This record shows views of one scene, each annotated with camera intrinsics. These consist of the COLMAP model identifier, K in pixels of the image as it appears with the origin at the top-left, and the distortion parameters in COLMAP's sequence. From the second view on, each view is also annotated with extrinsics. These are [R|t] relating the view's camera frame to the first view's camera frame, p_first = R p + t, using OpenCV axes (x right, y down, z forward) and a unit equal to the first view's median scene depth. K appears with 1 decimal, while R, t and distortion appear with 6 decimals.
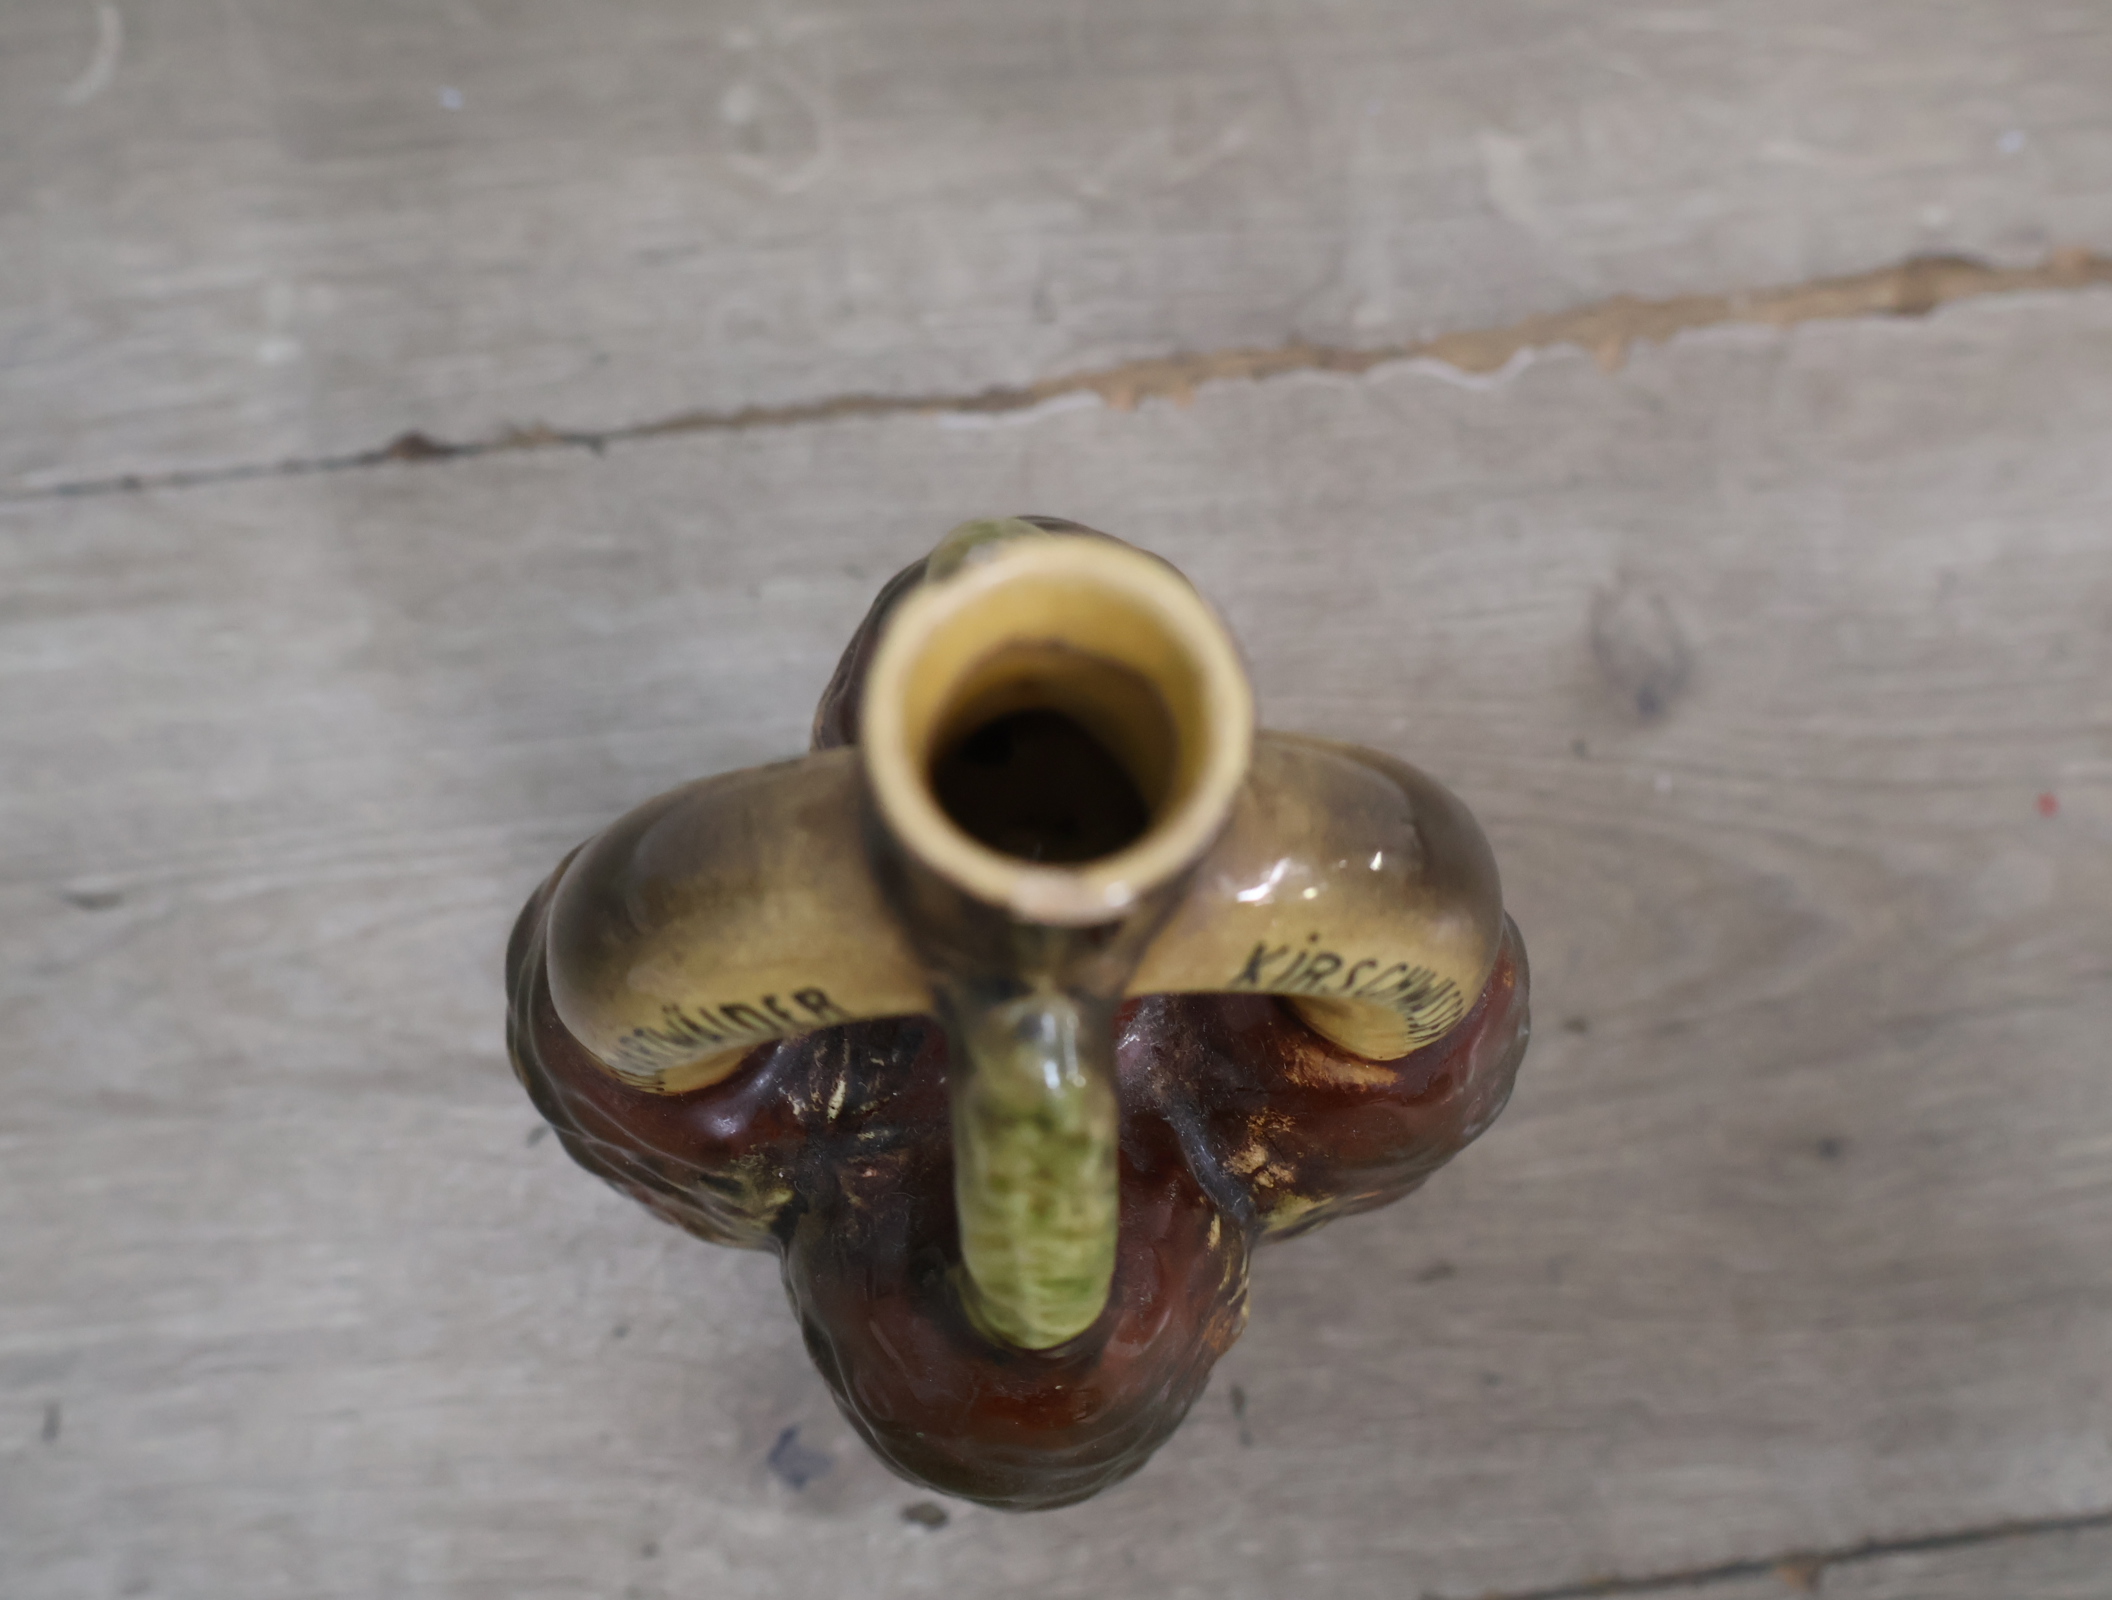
lens RADIAL K [[2380.0, 0, 1043.5], [0, 2380.0, 782.9], [0, 0, 1]] dist [0.012429, 0.000000]
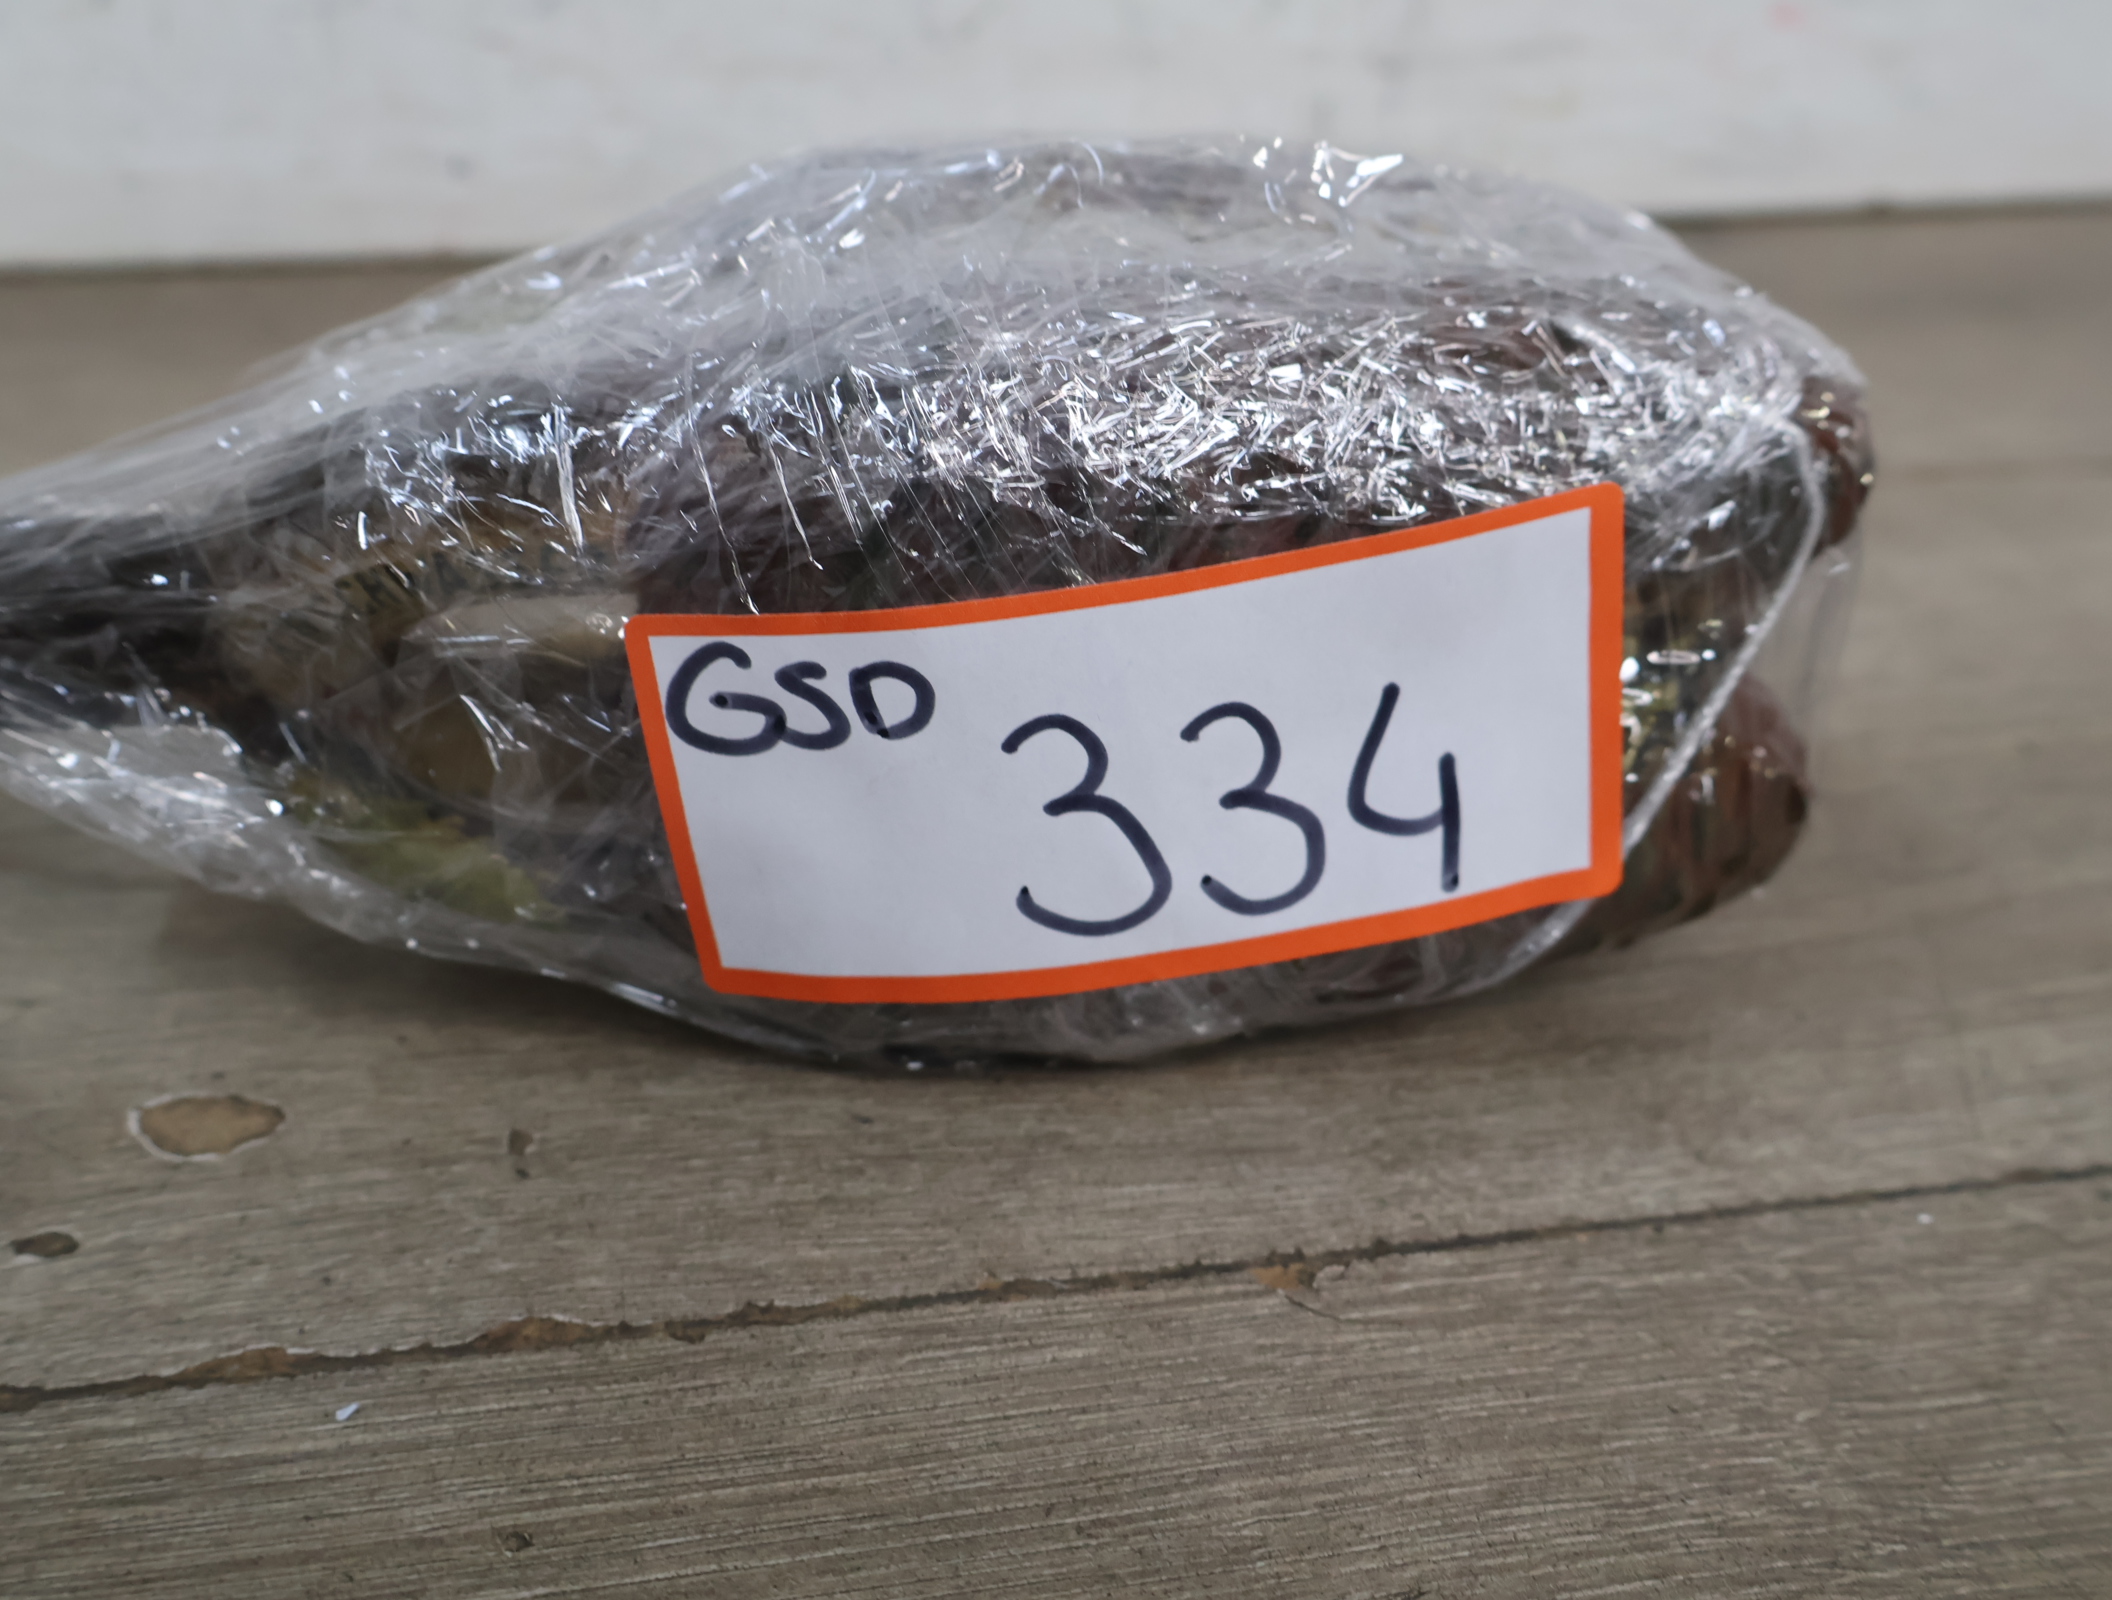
lens RADIAL K [[2380.0, 0, 1050.8], [0, 2380.0, 787.9], [0, 0, 1]] dist [0.012429, 0.000000]
pose [[0.998562, -0.036210, 0.039541, 0.221592], [0.053579, 0.701138, -0.711010, 0.717900], [-0.001978, 0.712106, 0.702070, 0.395394]]
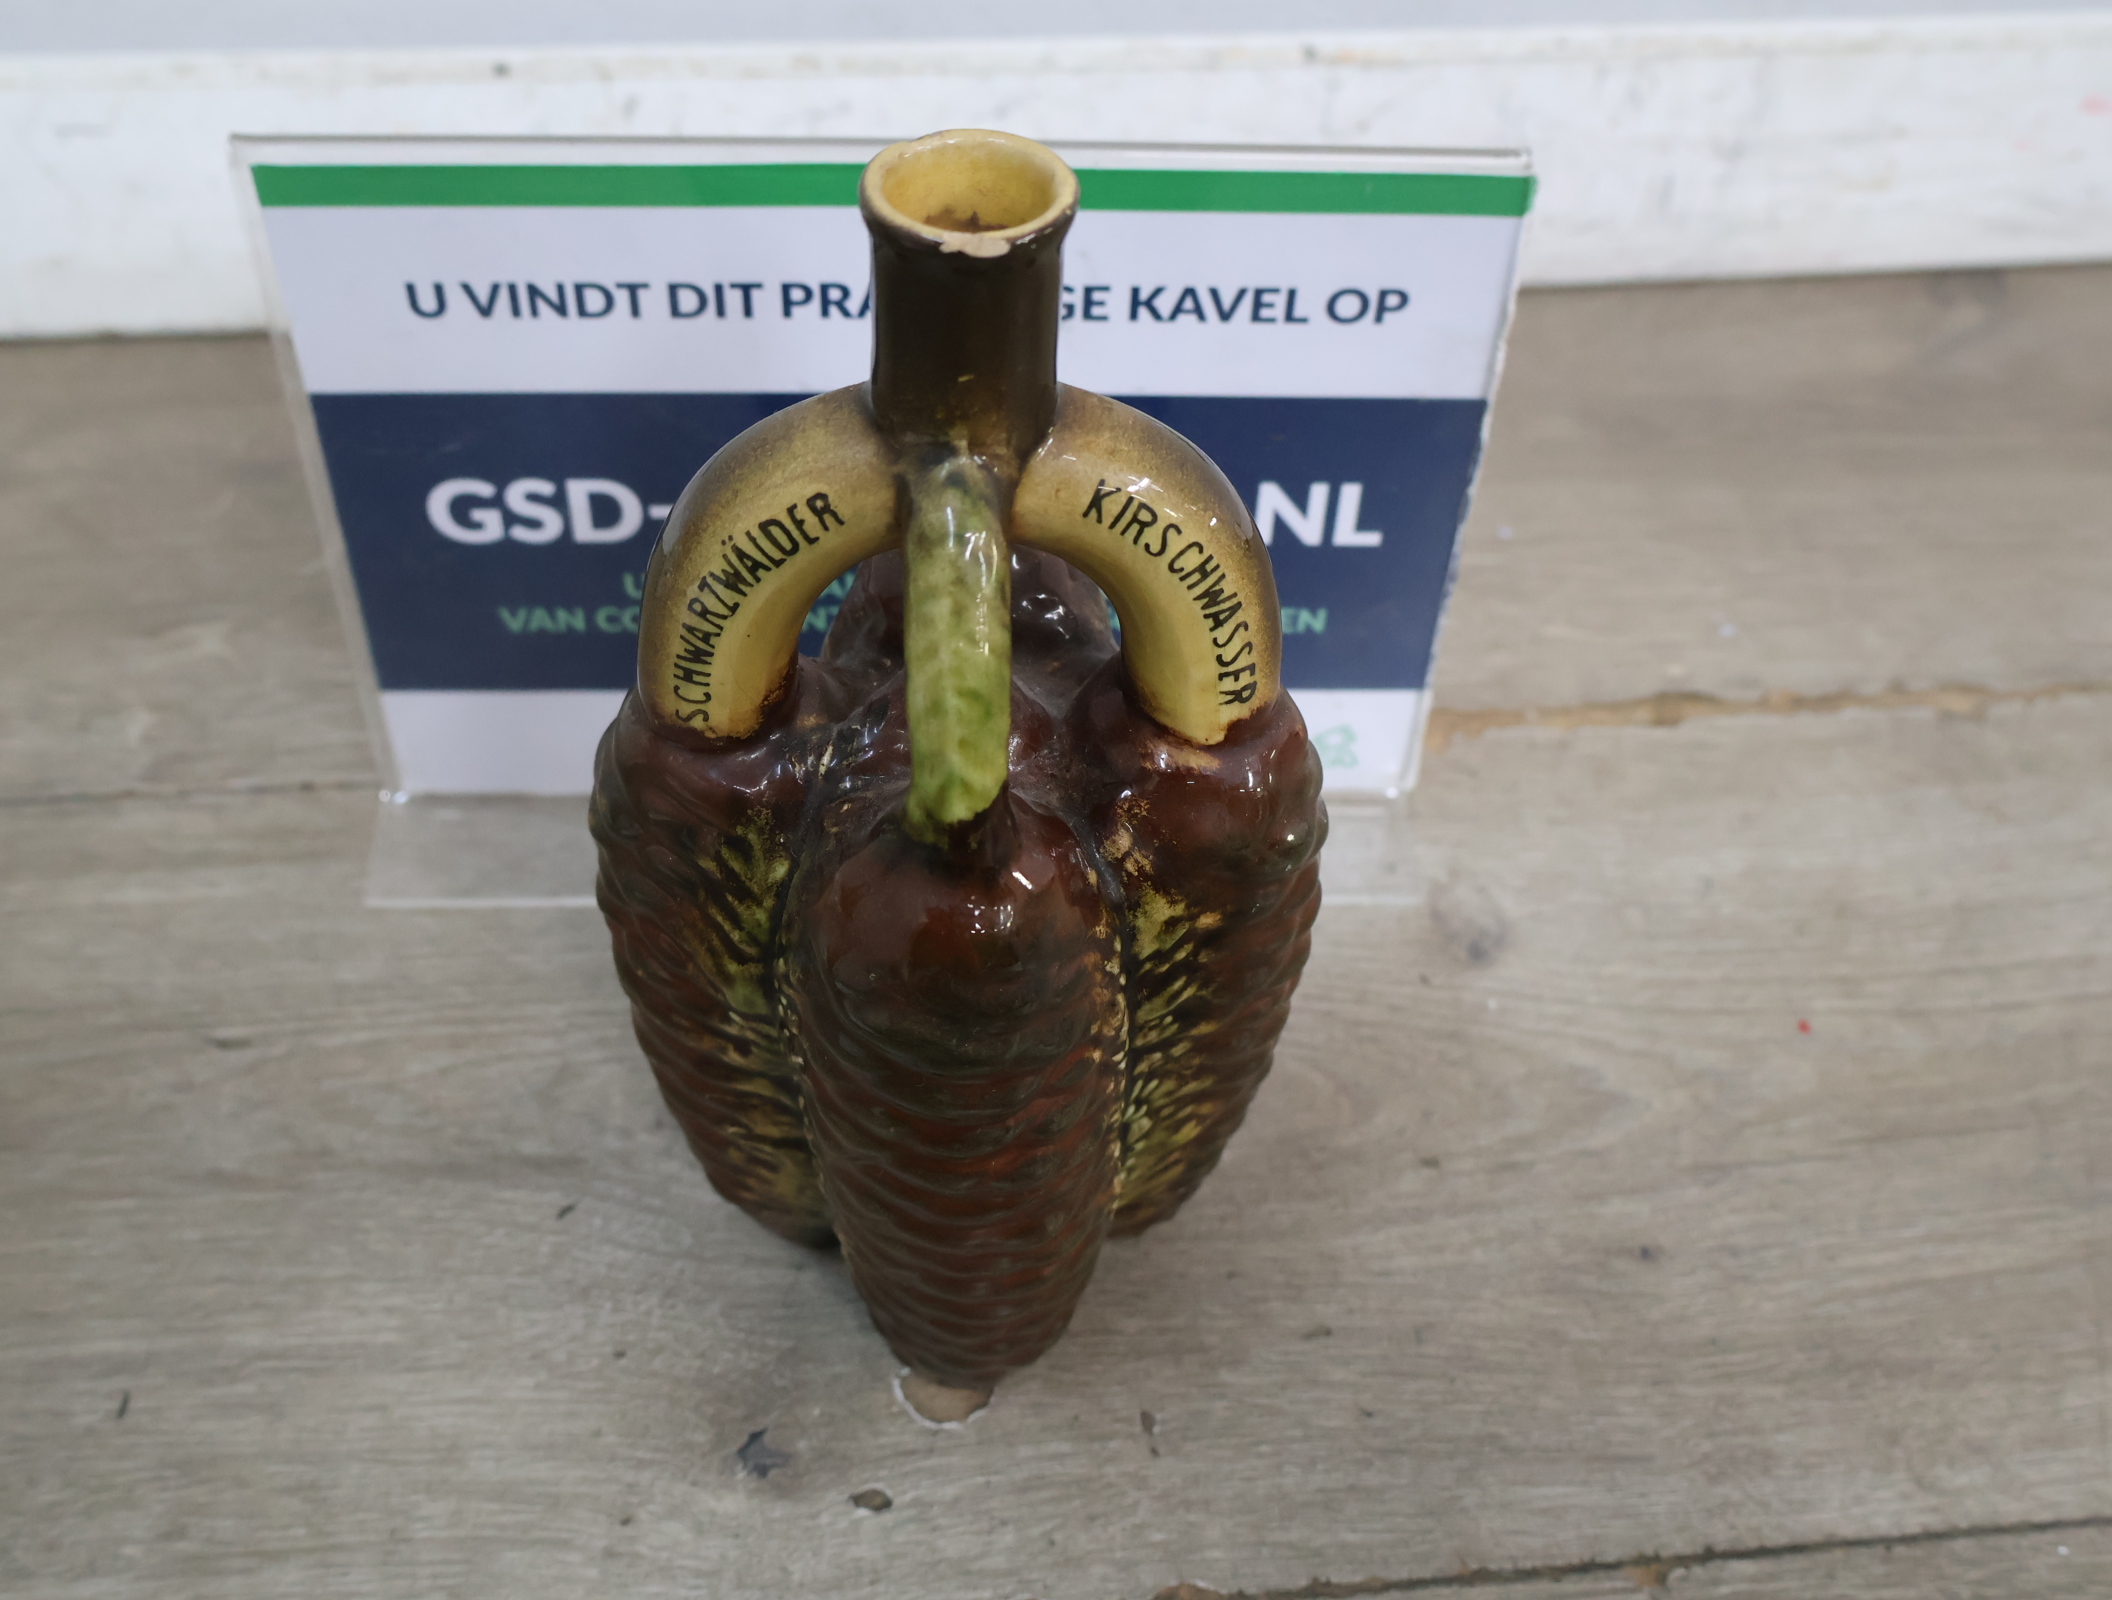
lens RADIAL K [[2380.0, 0, 1043.4], [0, 2380.0, 789.1], [0, 0, 1]] dist [0.012429, 0.000000]
pose [[0.999863, 0.013816, -0.009155, 0.037407], [-0.016527, 0.873043, -0.487363, 0.552297], [0.001260, 0.487447, 0.873152, -0.156077]]
